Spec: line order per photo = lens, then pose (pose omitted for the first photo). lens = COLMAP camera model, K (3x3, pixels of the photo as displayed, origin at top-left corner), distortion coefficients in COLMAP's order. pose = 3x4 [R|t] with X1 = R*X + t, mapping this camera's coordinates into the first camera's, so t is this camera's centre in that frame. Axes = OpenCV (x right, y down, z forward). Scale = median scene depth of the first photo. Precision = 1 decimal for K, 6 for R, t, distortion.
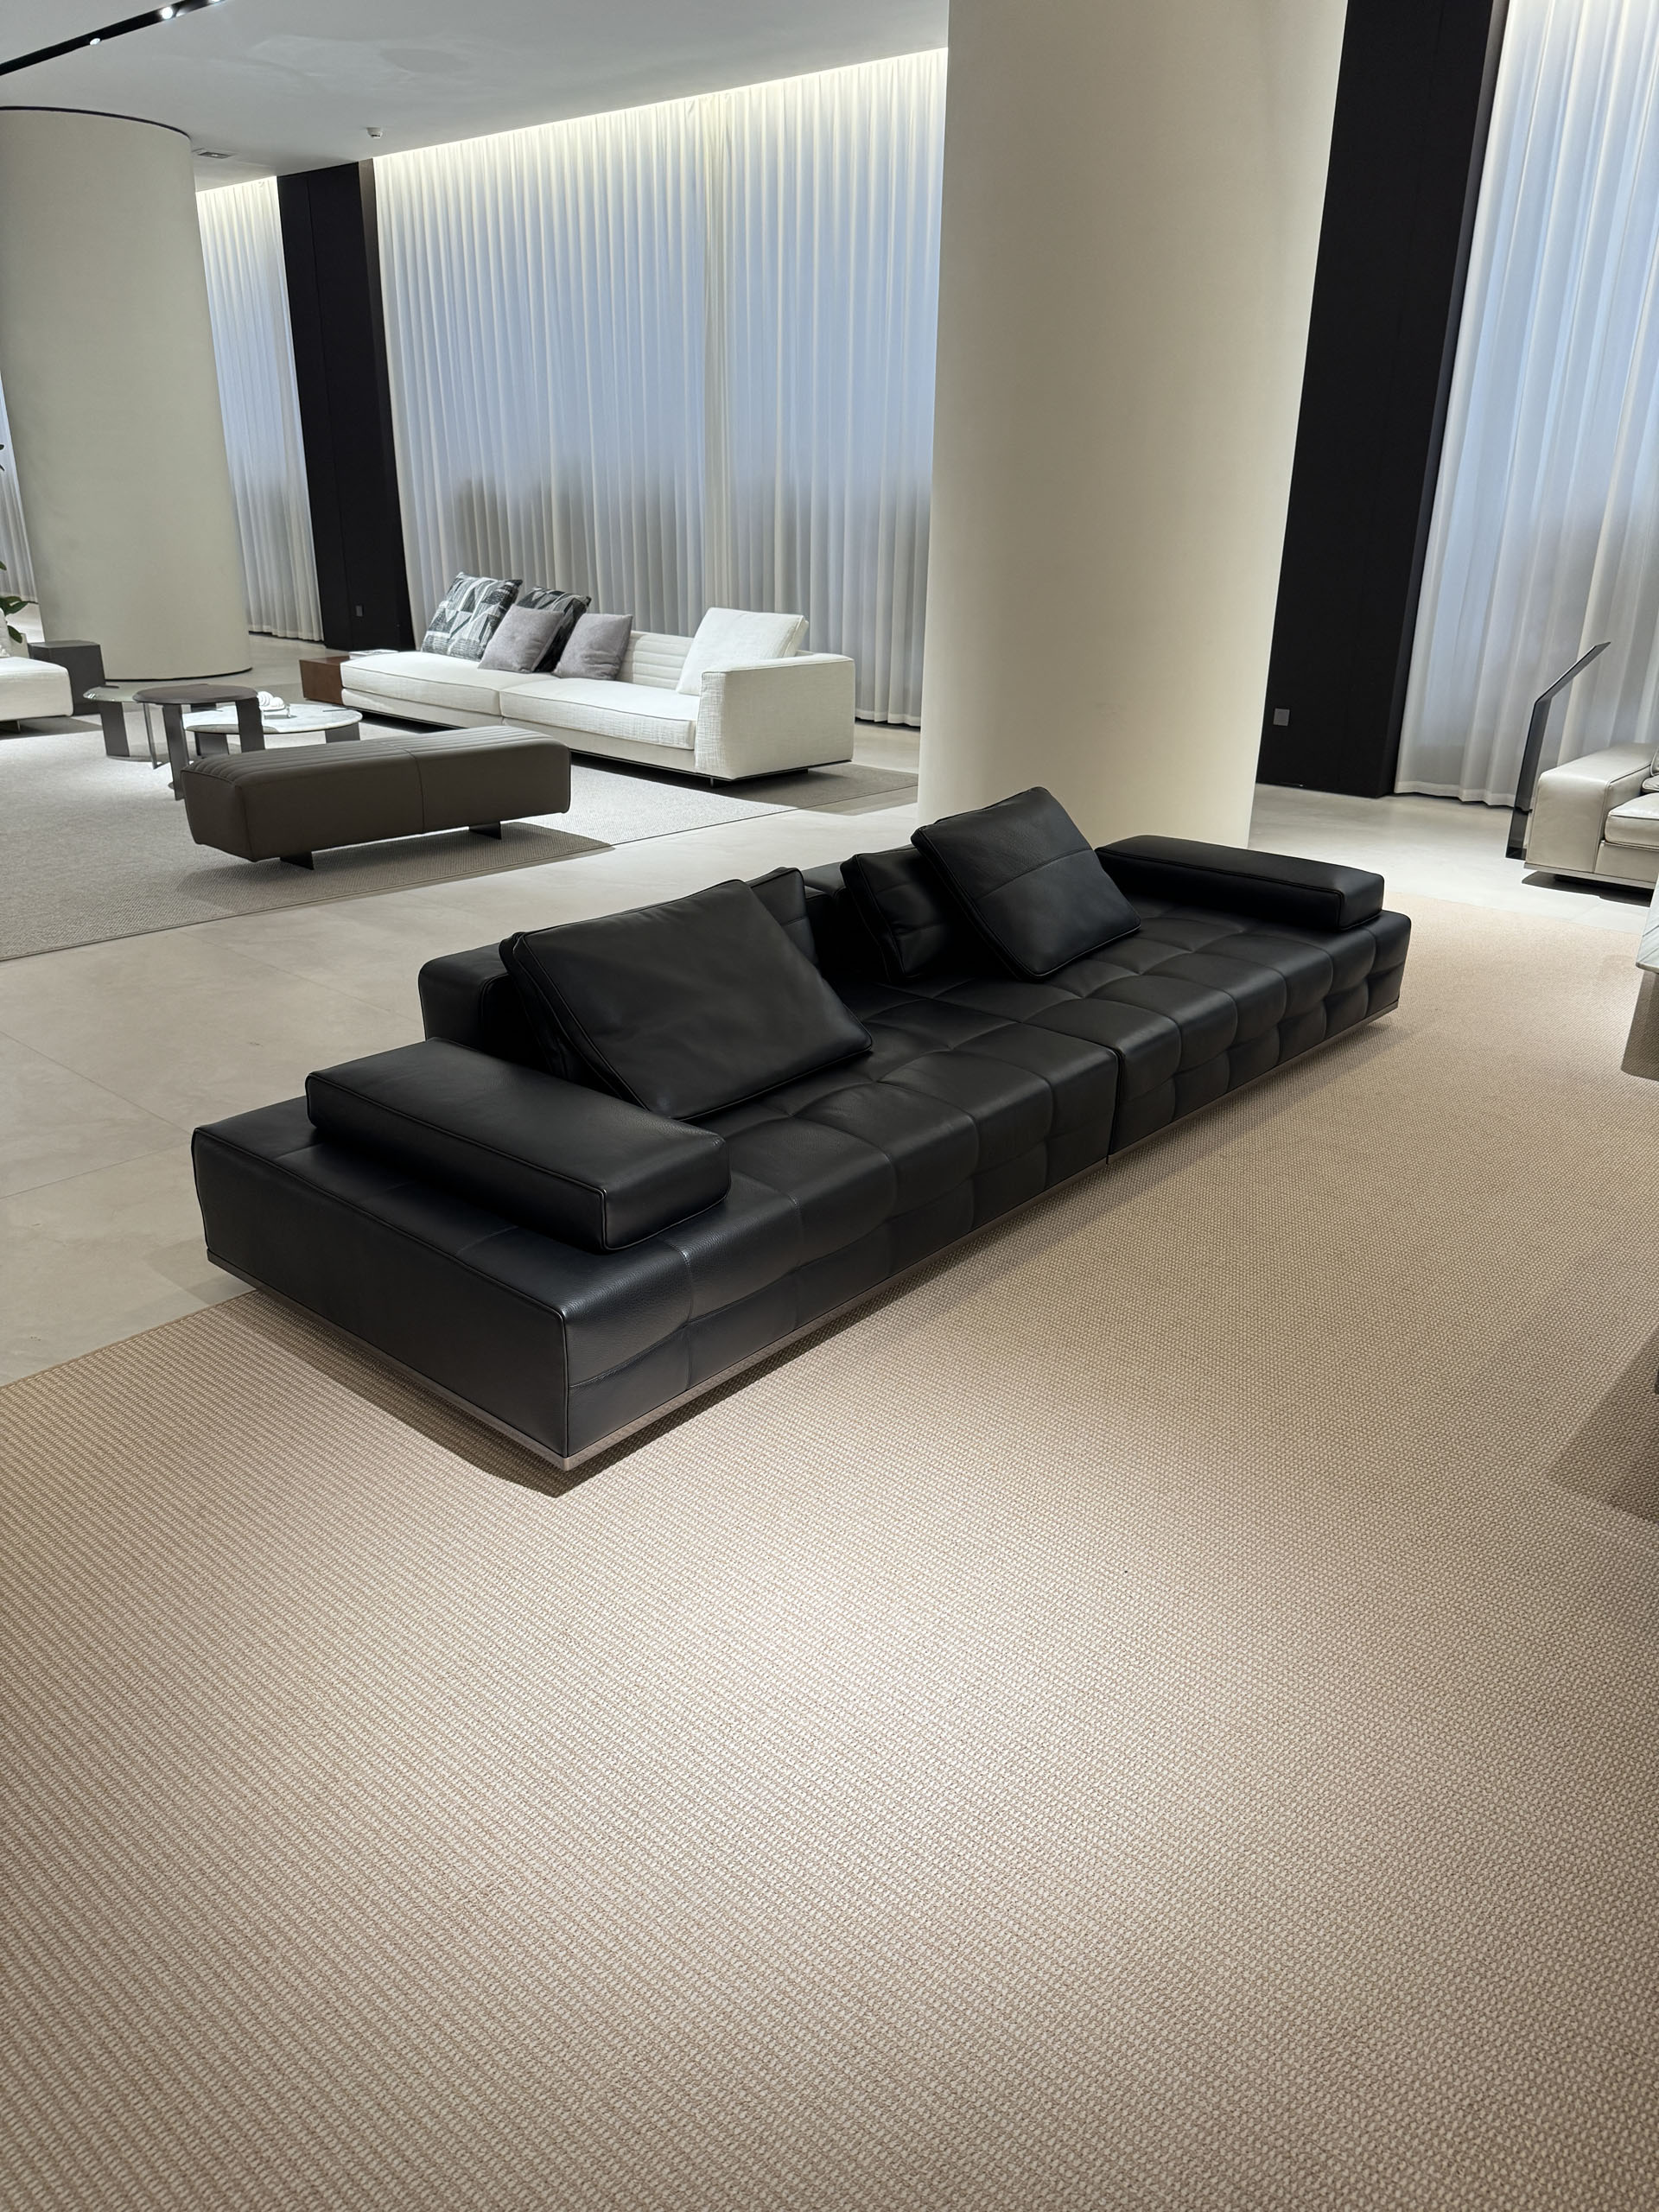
lens RADIAL K [[1560.7, 0, 832.9], [0, 1560.7, 1068.0], [0, 0, 1]] dist [0.062965, -0.084613]
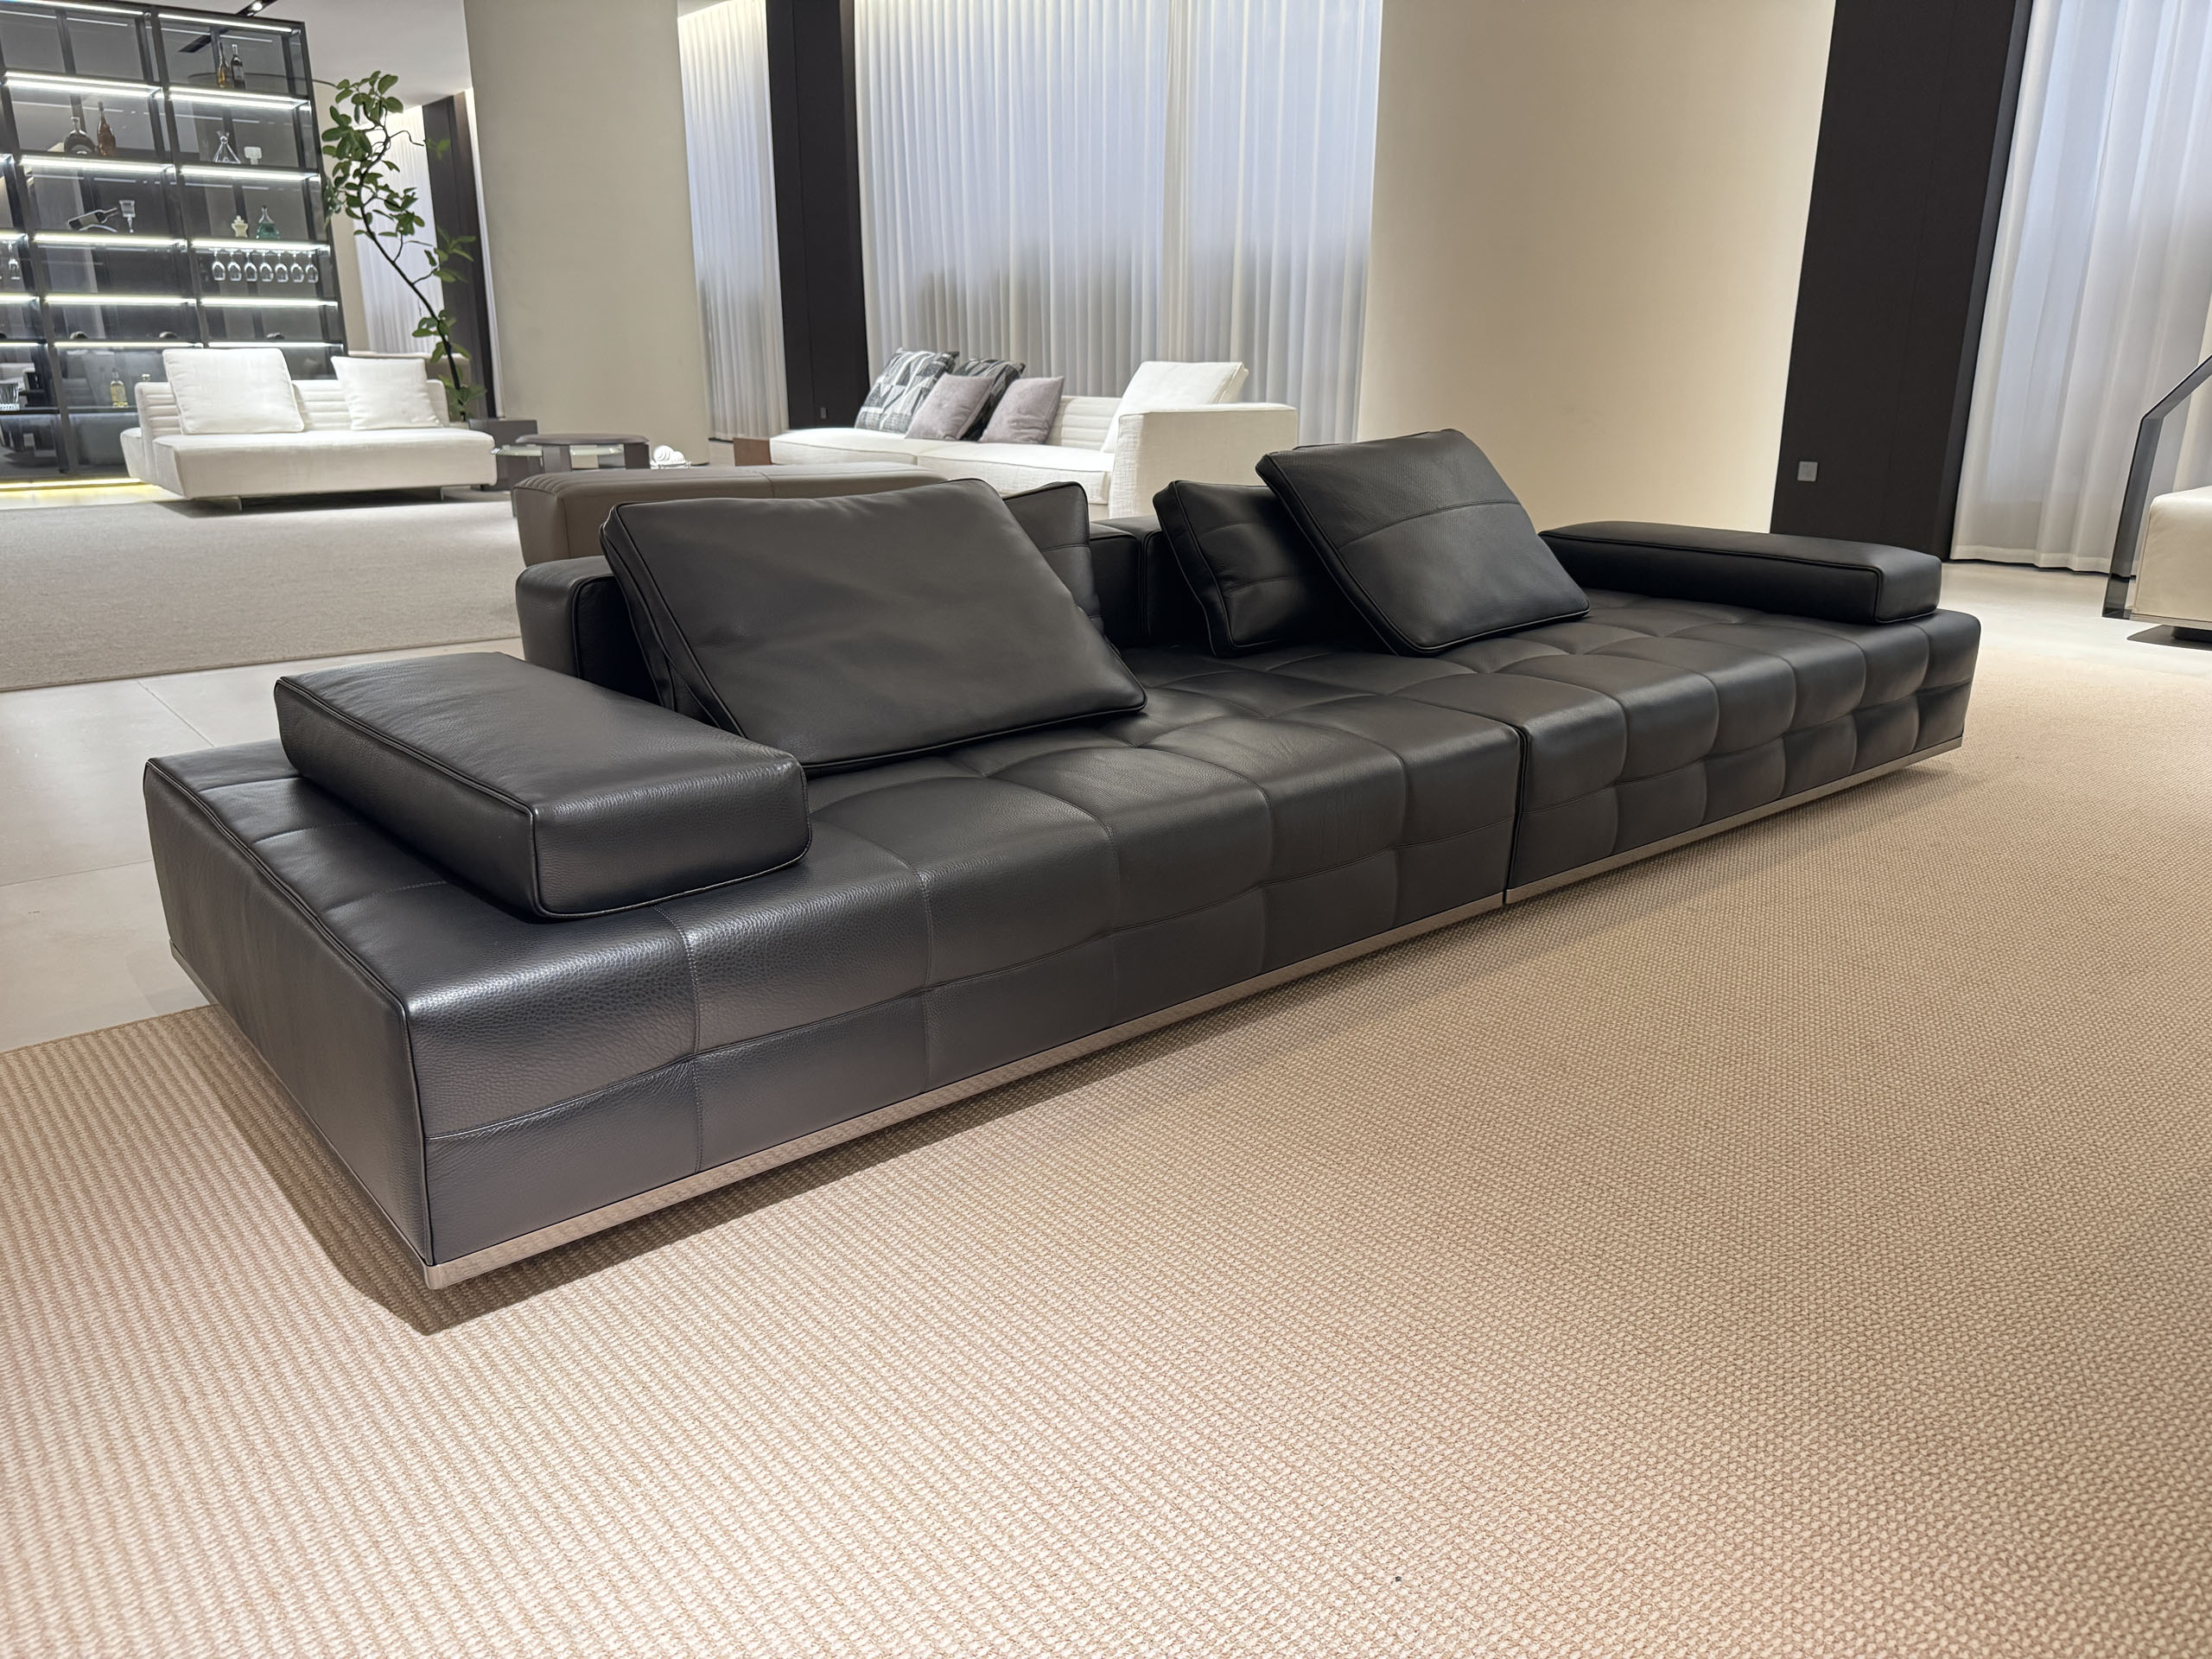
lens RADIAL K [[1538.2, 0, 1106.0], [0, 1538.2, 829.5], [0, 0, 1]] dist [0.046663, -0.059064]
pose [[0.988068, 0.033015, -0.150438, 0.048907], [-0.042531, 0.997262, -0.060487, 0.035844], [0.148029, 0.066163, 0.986767, 0.147901]]
